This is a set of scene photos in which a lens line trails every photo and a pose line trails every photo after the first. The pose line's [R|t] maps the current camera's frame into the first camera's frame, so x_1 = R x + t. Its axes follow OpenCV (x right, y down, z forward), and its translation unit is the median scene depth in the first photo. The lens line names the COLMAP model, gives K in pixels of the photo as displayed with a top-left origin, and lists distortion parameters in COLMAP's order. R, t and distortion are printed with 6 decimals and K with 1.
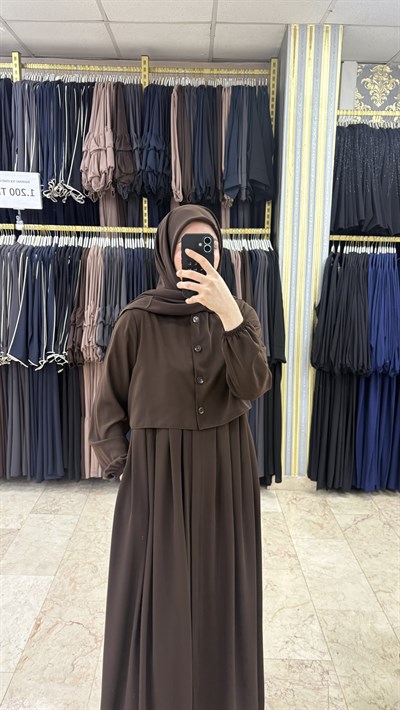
lens RADIAL K [[564.6, 0, 199.7], [0, 564.6, 352.4], [0, 0, 1]] dist [-0.020570, 0.041366]
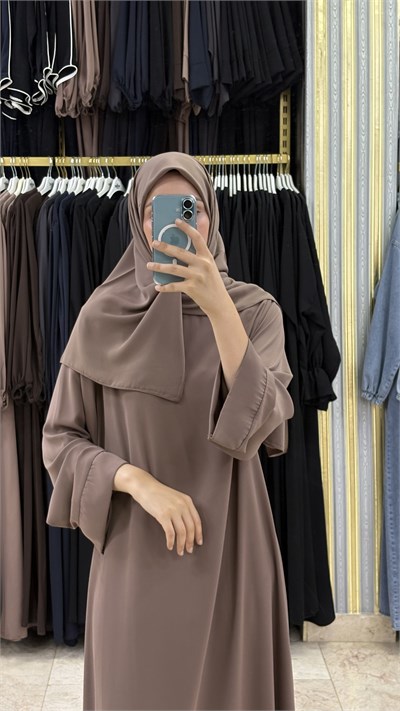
lens RADIAL K [[1143.9, 0, 205.7], [0, 1143.9, 359.4], [0, 0, 1]] dist [0.038416, 0.000000]
pose [[0.999309, -0.031355, 0.019940, 0.016471], [0.032503, 0.997661, -0.060134, 0.043533], [-0.018008, 0.060741, 0.997991, -0.091885]]
